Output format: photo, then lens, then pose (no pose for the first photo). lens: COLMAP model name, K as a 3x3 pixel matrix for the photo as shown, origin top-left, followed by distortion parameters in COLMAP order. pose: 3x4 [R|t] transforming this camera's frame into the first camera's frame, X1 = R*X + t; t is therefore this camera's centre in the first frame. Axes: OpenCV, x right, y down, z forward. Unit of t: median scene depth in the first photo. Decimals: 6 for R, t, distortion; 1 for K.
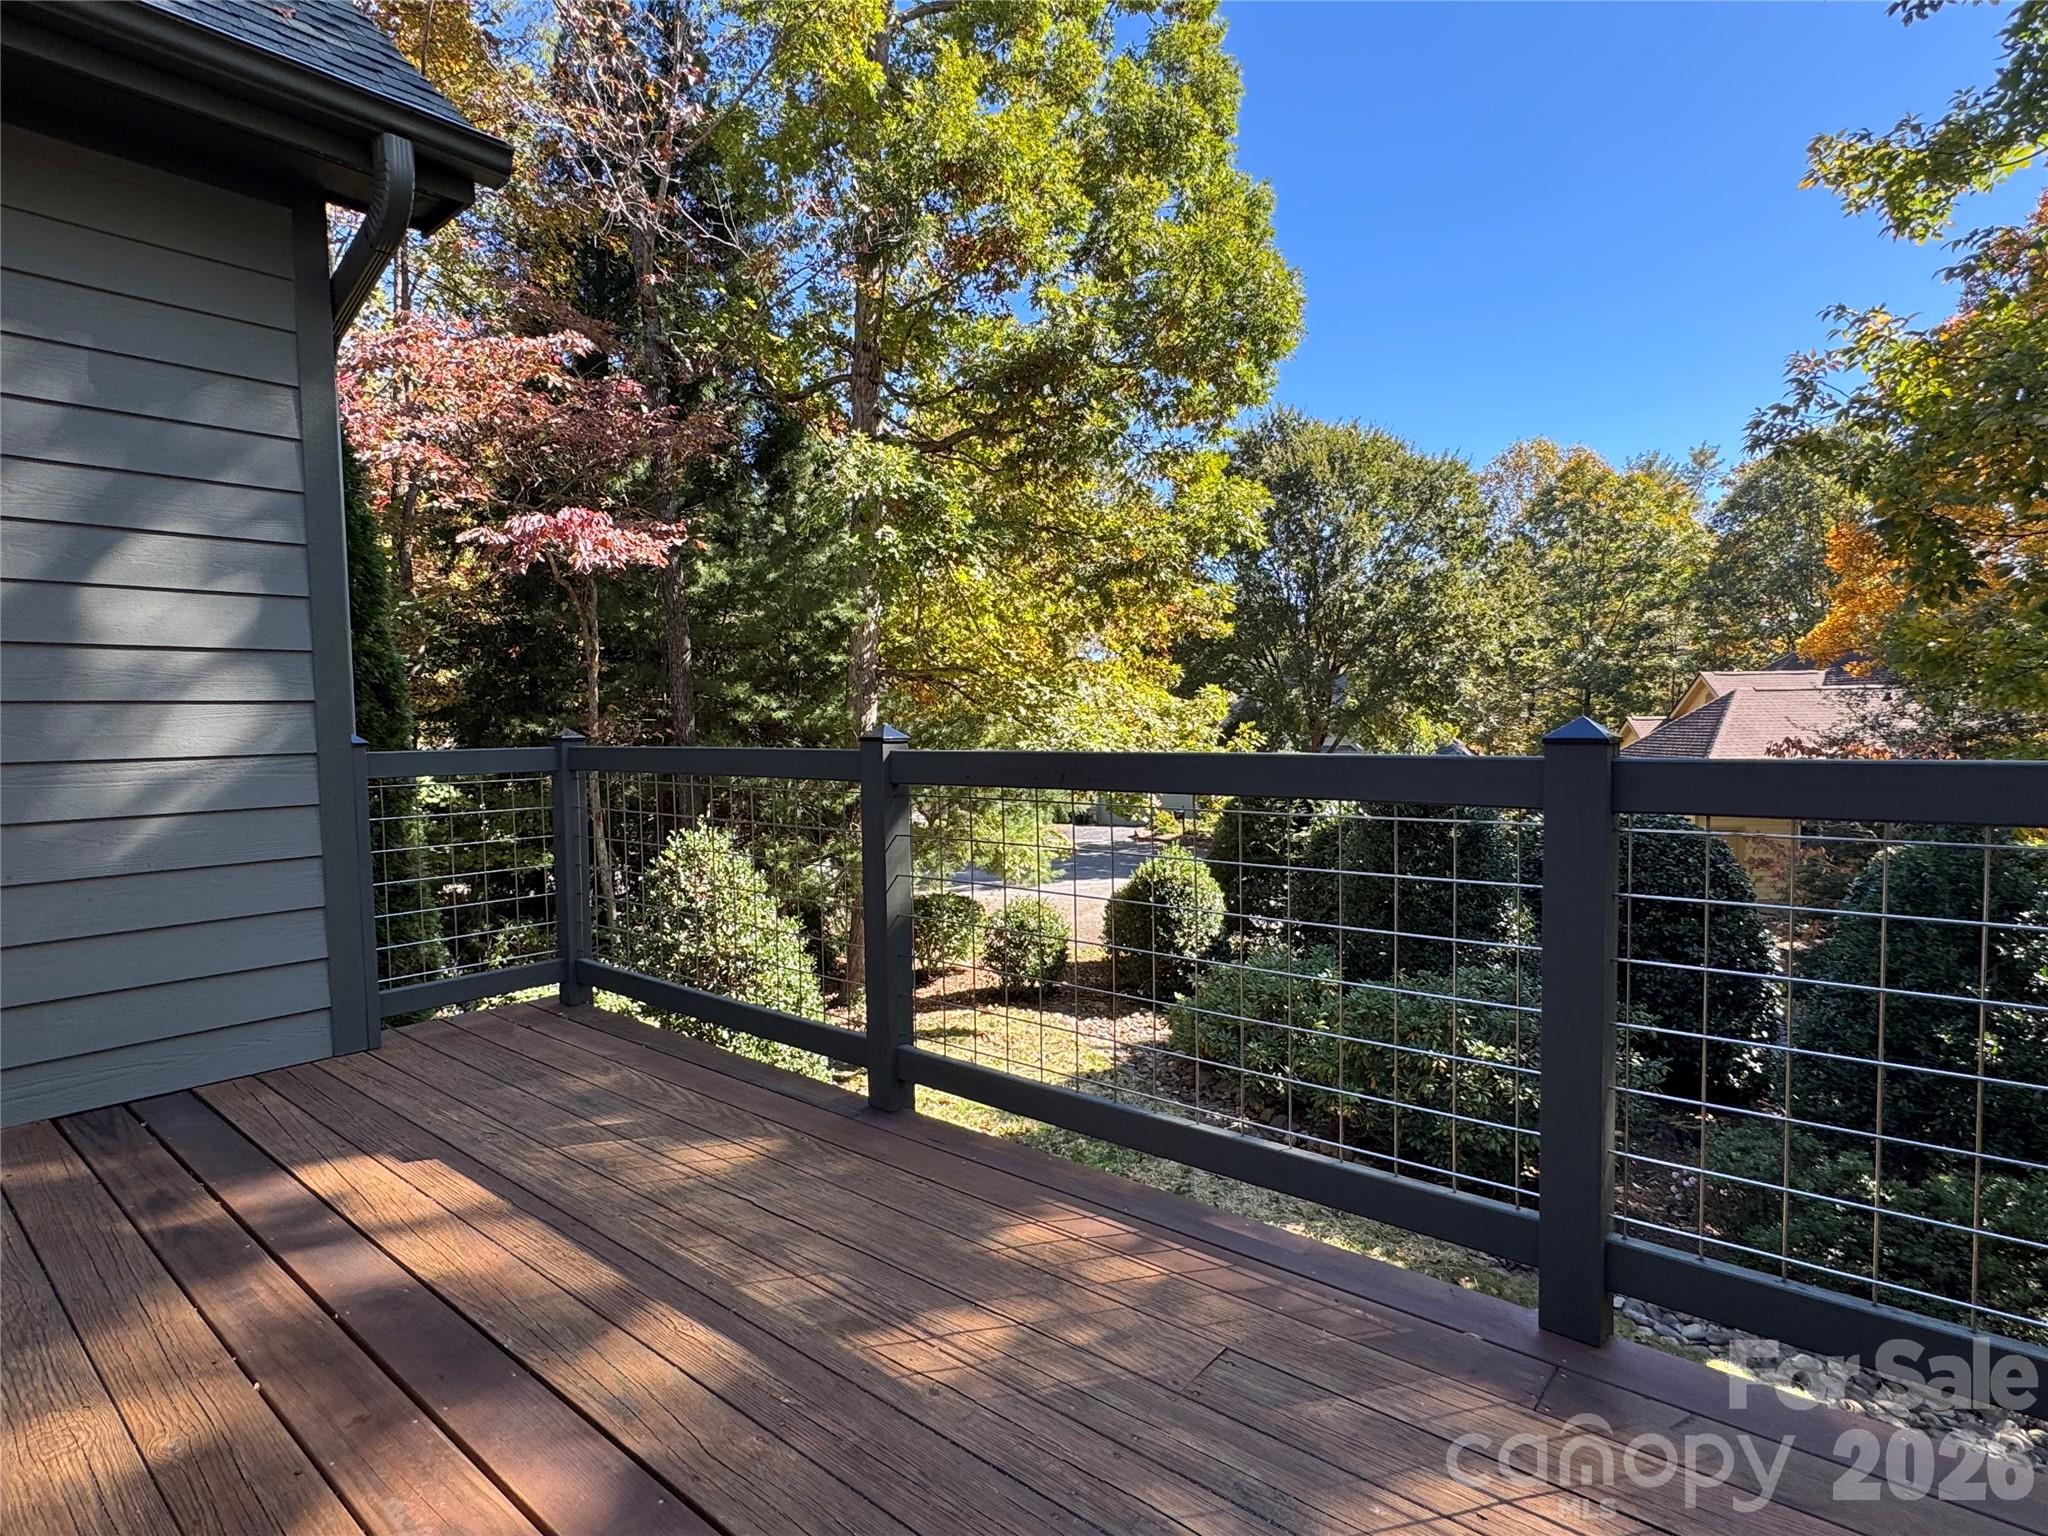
lens RADIAL K [[1063.2, 0, 1018.3], [0, 1063.2, 769.7], [0, 0, 1]] dist [0.018336, -0.008993]
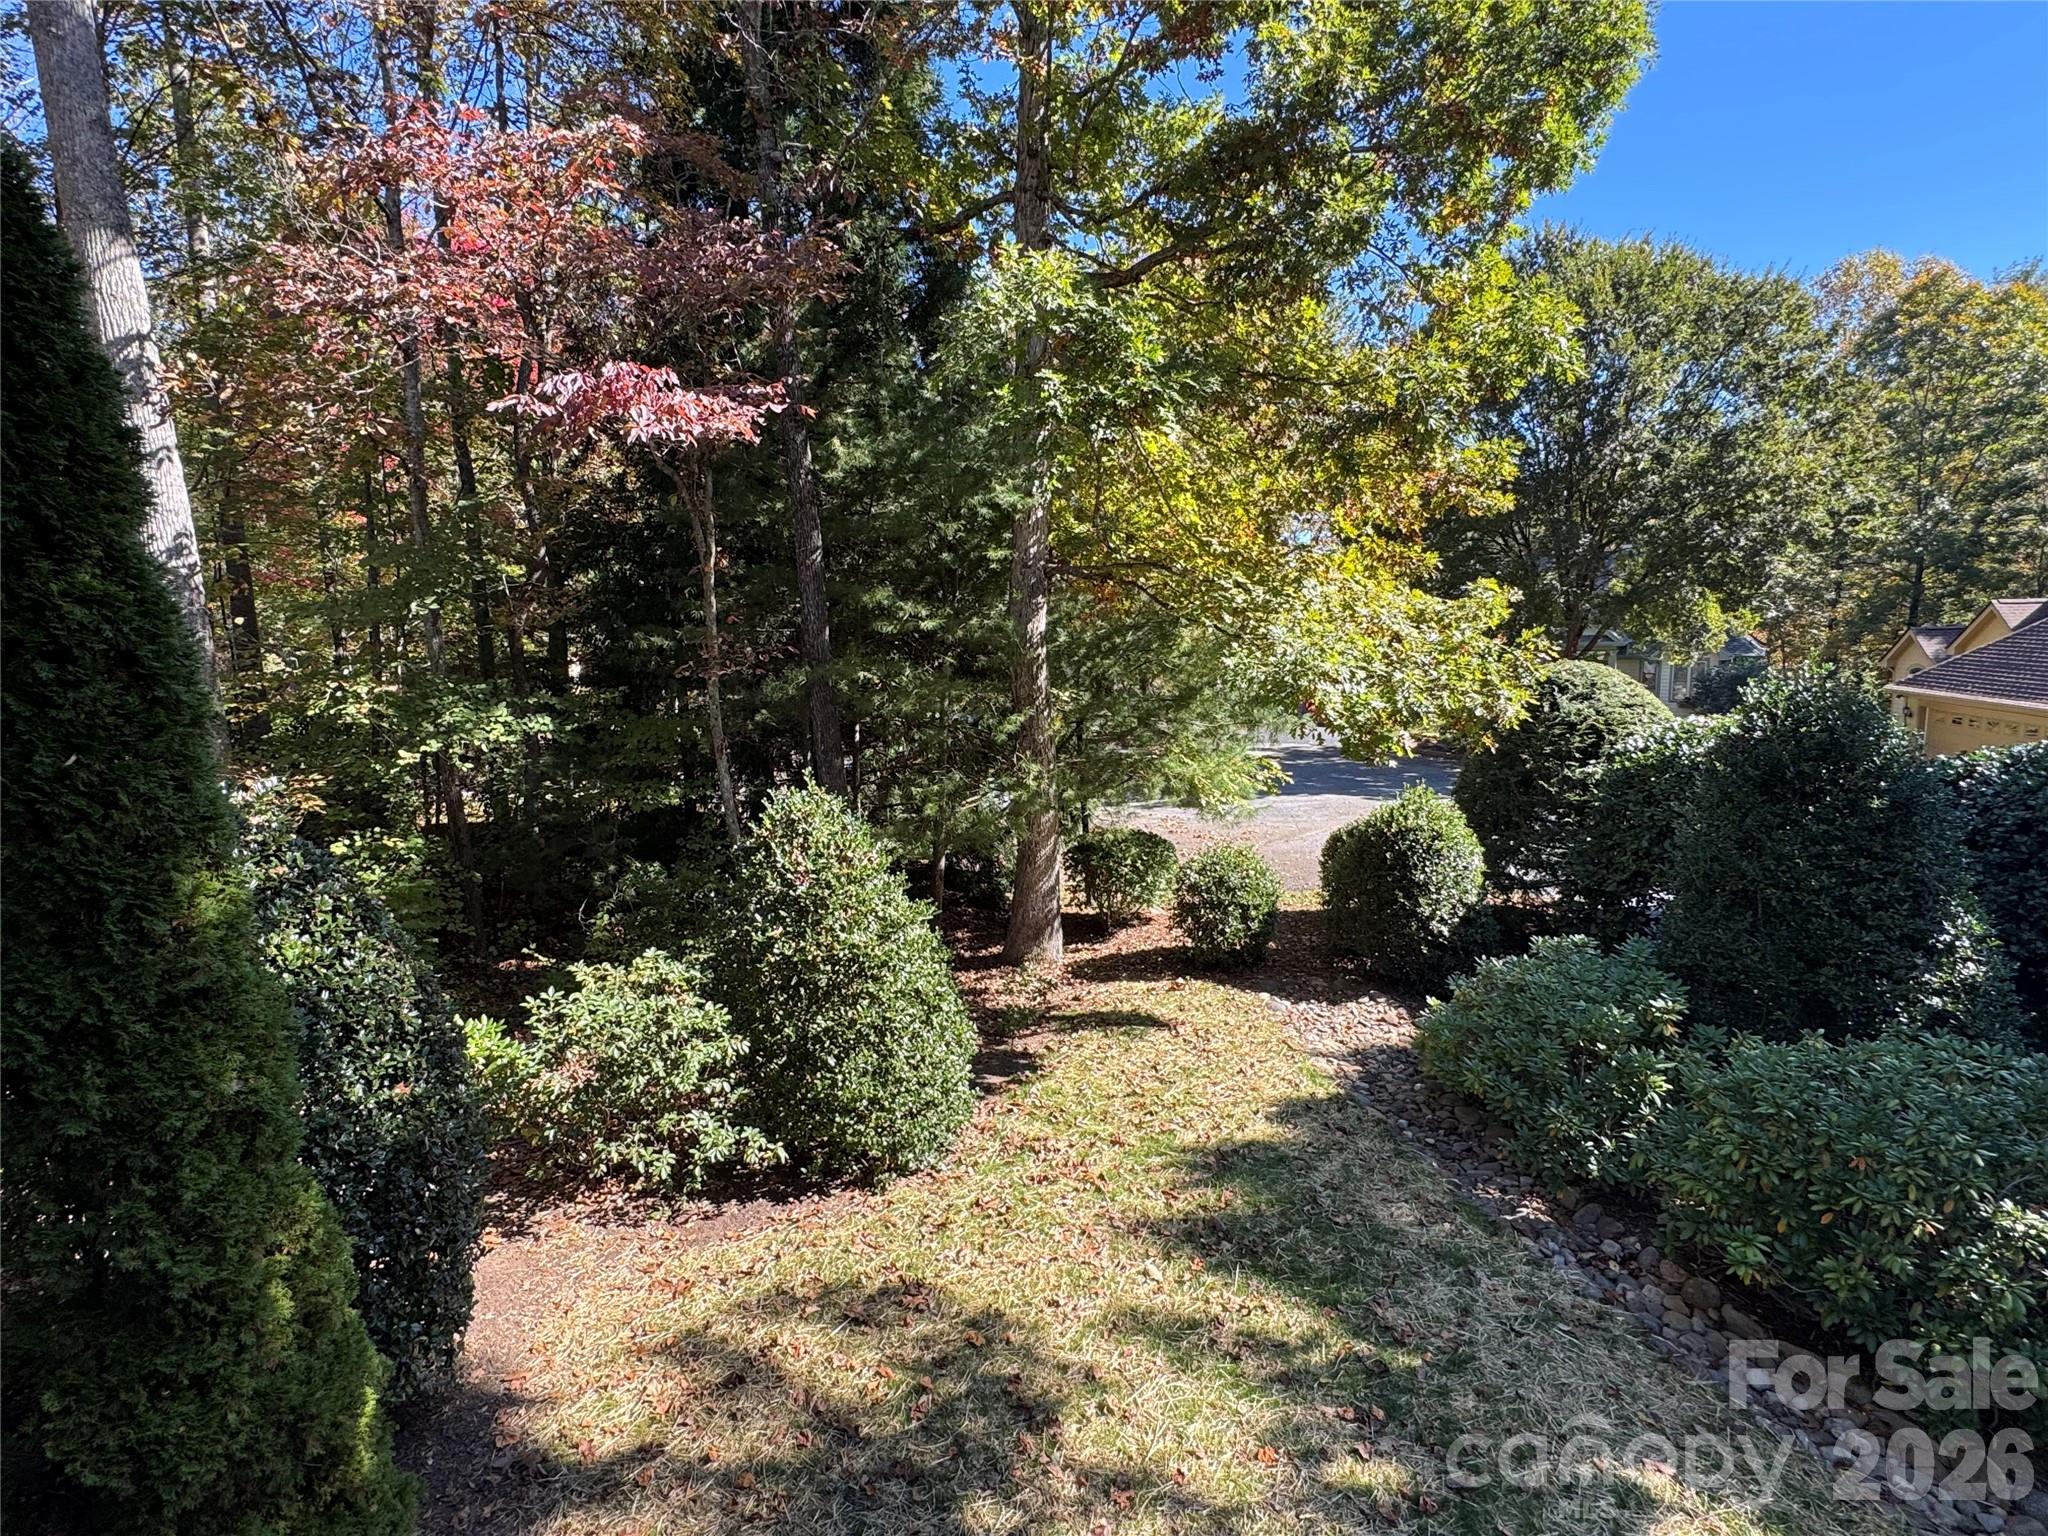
lens RADIAL K [[1049.7, 0, 1013.1], [0, 1049.7, 773.3], [0, 0, 1]] dist [0.001305, 0.000572]
pose [[0.982615, 0.016850, -0.184890, -0.005590], [0.003967, 0.993740, 0.111649, -0.025534], [0.185614, -0.110442, 0.976397, 0.184679]]
